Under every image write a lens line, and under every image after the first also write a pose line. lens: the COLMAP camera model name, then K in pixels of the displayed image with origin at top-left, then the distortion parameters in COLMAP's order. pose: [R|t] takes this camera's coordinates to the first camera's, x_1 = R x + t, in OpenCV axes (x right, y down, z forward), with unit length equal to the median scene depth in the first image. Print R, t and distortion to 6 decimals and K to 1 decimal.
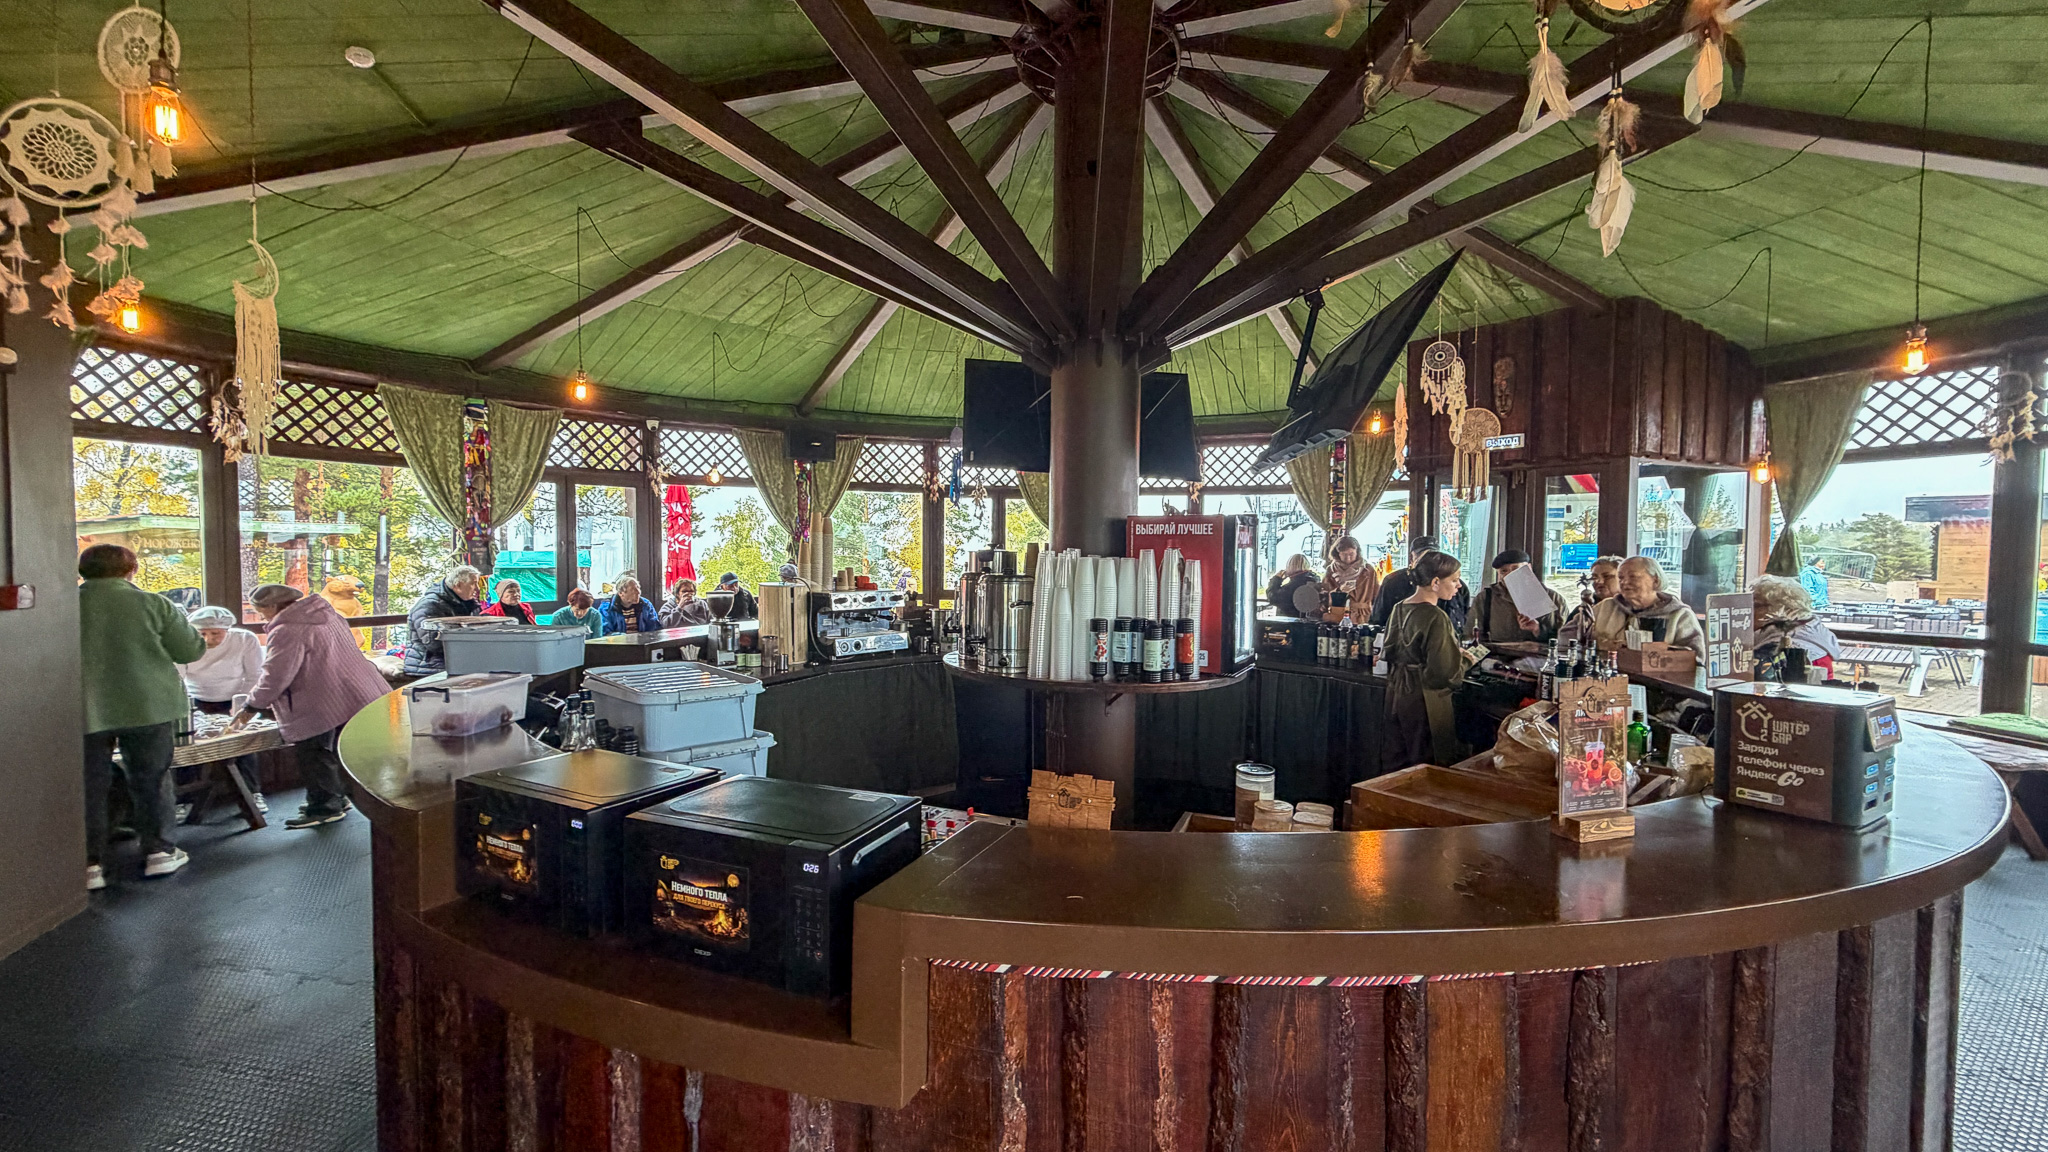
lens RADIAL K [[795.0, 0, 1012.0], [0, 795.0, 563.6], [0, 0, 1]] dist [-0.011441, 0.005704]
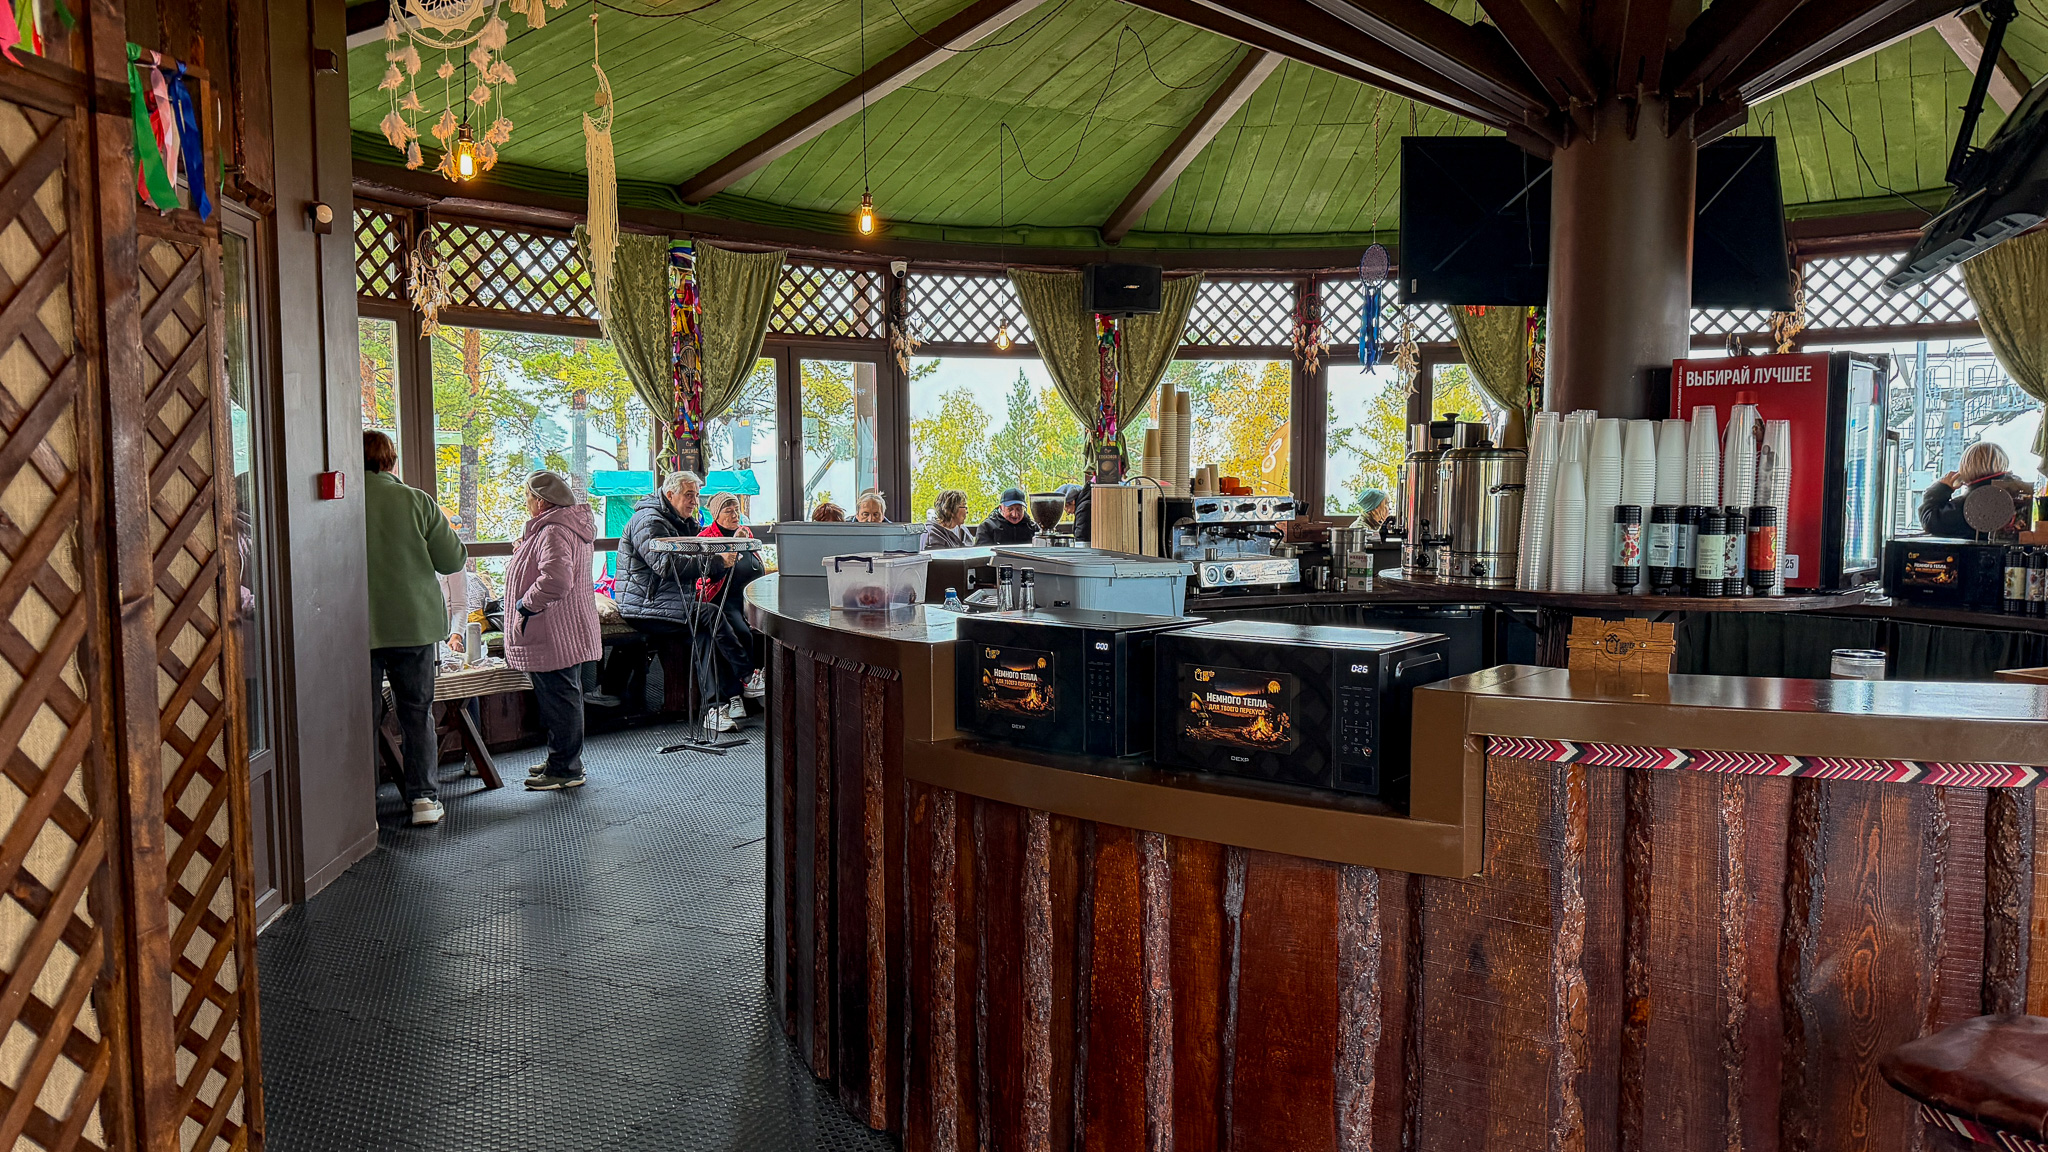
lens RADIAL K [[1405.3, 0, 1024.0], [0, 1405.3, 576.0], [0, 0, 1]] dist [0.091889, -0.134086]
pose [[0.965808, 0.008644, -0.259113, -0.047394], [0.004529, 0.998729, 0.050198, 0.039800], [0.259218, -0.049655, 0.964542, -0.213120]]
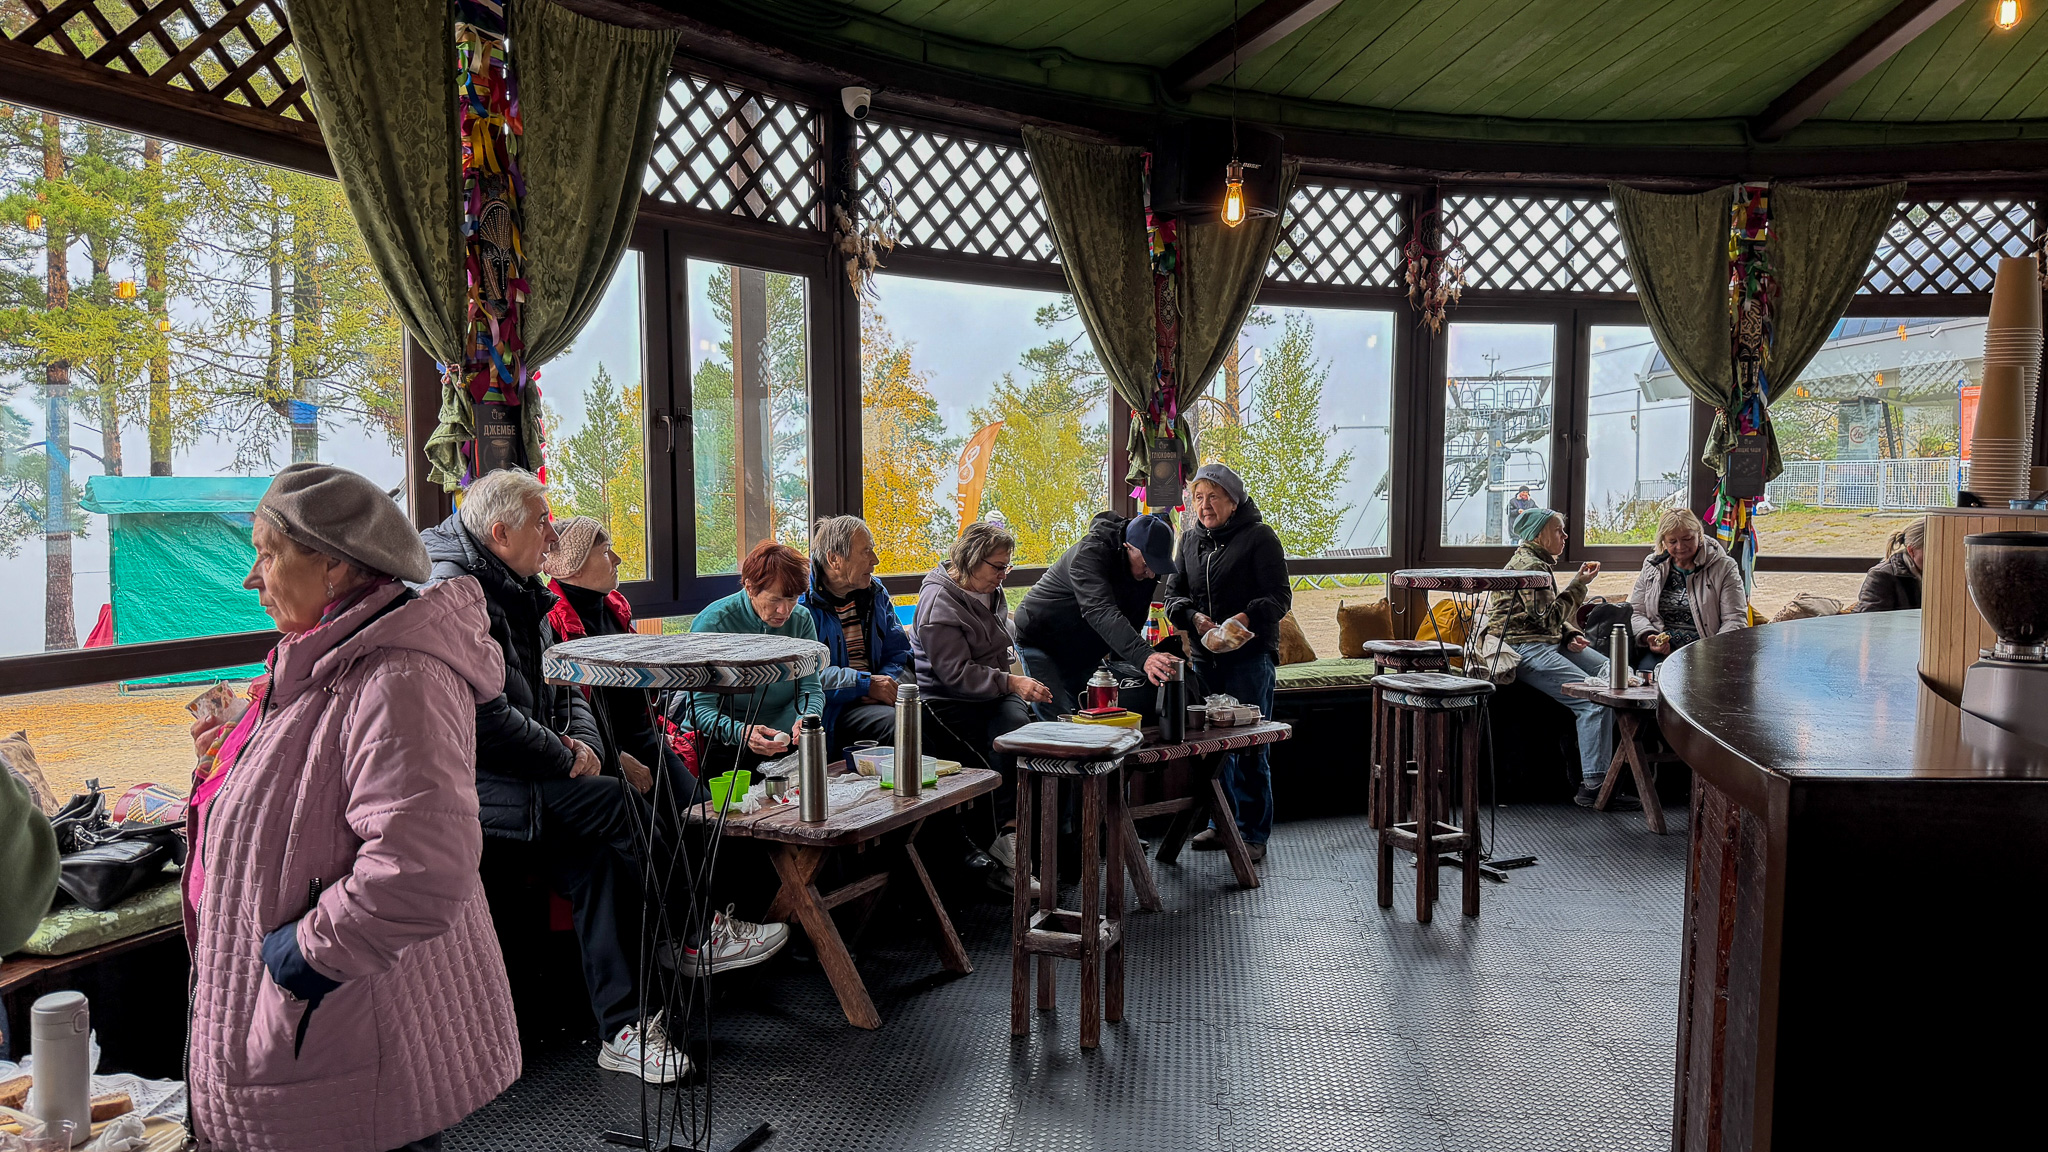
lens RADIAL K [[1443.5, 0, 1024.0], [0, 1443.5, 576.0], [0, 0, 1]] dist [0.086852, -0.145750]
pose [[0.999108, -0.007642, 0.041519, -0.571332], [0.005872, 0.999076, 0.042582, 0.023424], [-0.041806, -0.042300, 0.998230, 0.441080]]
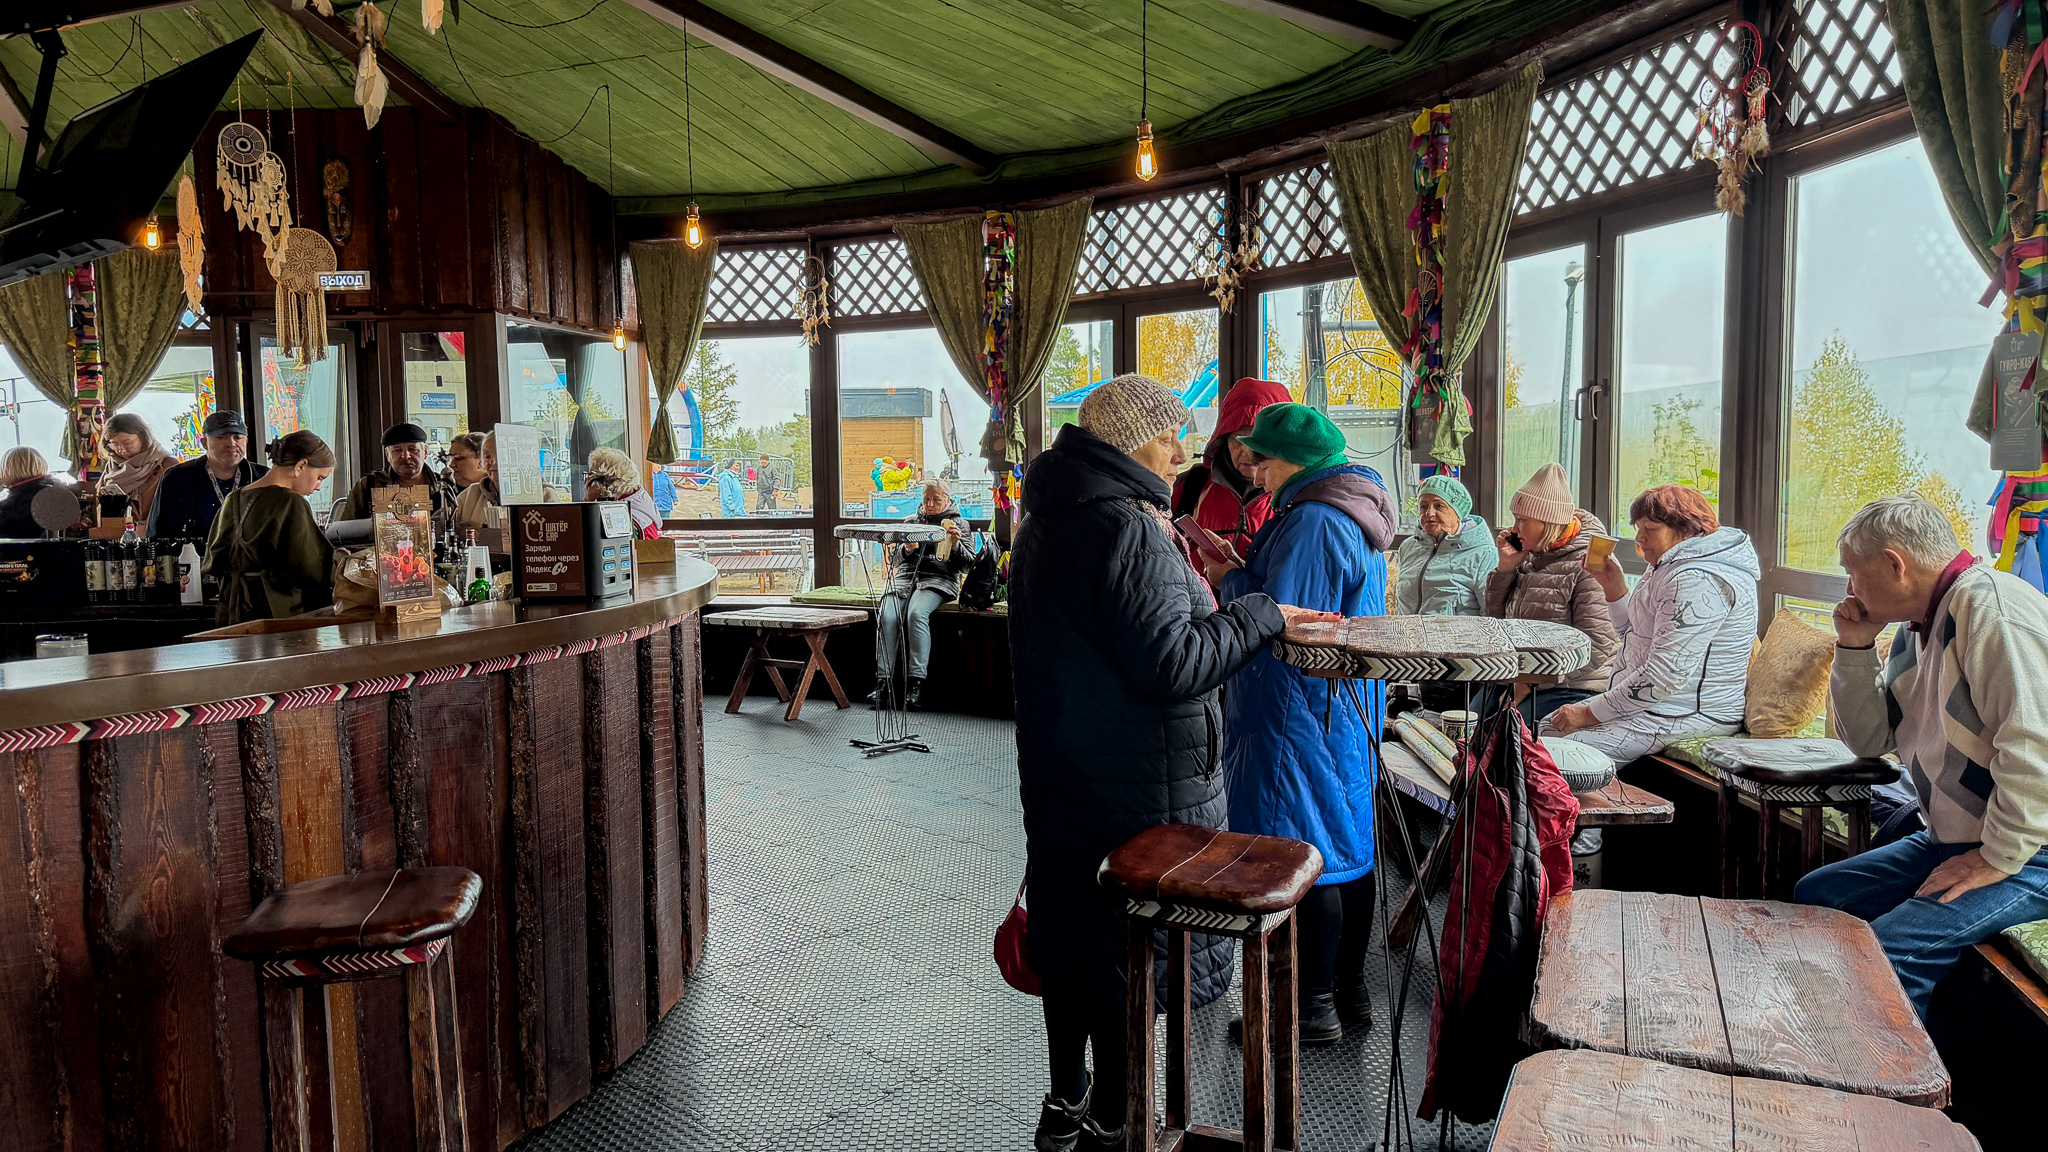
lens RADIAL K [[1405.3, 0, 1024.0], [0, 1405.3, 576.0], [0, 0, 1]] dist [0.091889, -0.134086]
pose [[0.557511, -0.084212, 0.825887, -0.138388], [0.038314, 0.996392, 0.075734, 0.043491], [-0.829285, -0.010579, 0.558726, -0.261254]]
